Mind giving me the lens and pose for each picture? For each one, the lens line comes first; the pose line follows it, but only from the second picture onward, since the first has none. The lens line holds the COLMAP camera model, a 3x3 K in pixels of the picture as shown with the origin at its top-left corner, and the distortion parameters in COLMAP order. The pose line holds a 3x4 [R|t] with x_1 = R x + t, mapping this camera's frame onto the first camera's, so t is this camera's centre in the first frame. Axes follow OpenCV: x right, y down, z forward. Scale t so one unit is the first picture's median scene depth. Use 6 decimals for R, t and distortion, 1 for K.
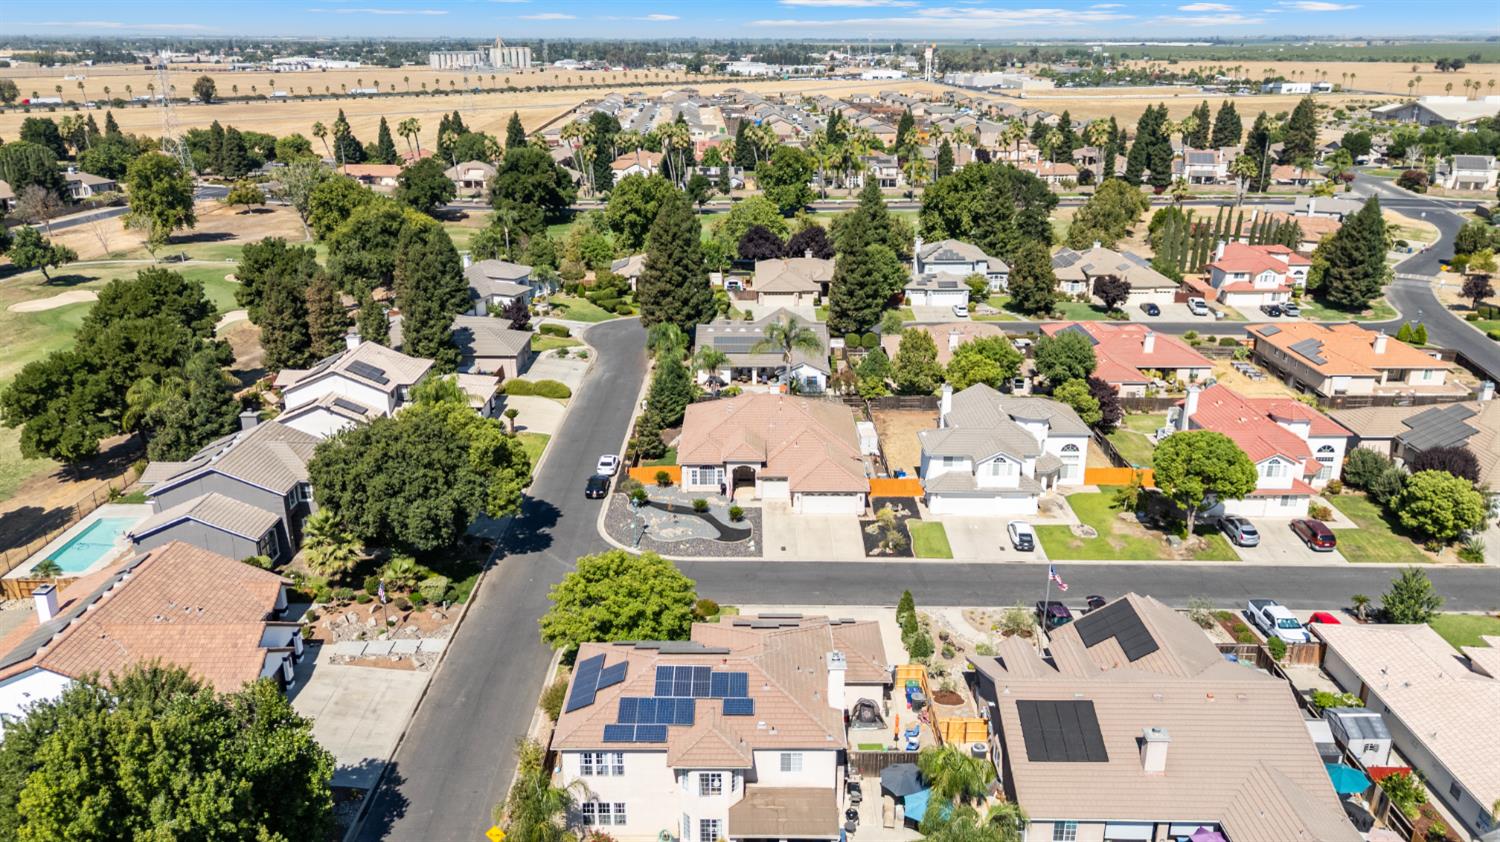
lens RADIAL K [[1056.6, 0, 750.0], [0, 1056.6, 421.0], [0, 0, 1]] dist [0.046422, 0.000214]
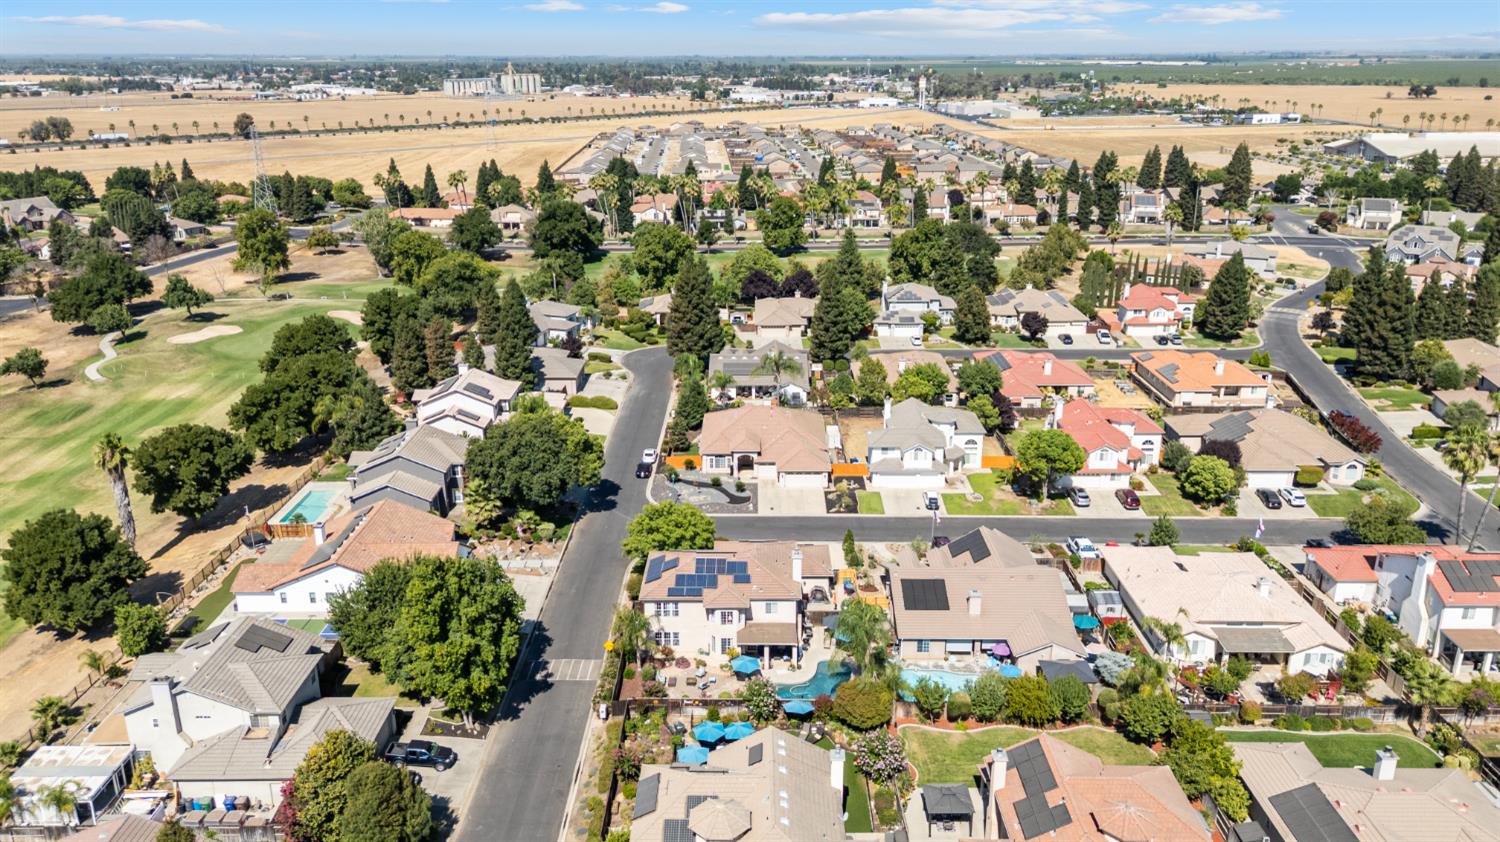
lens RADIAL K [[1056.6, 0, 750.0], [0, 1056.6, 421.0], [0, 0, 1]] dist [0.046422, 0.000214]
pose [[0.999991, -0.002454, -0.003332, 0.003814], [0.002409, 0.999907, -0.013387, 0.011031], [0.003365, 0.013379, 0.999905, -0.325162]]
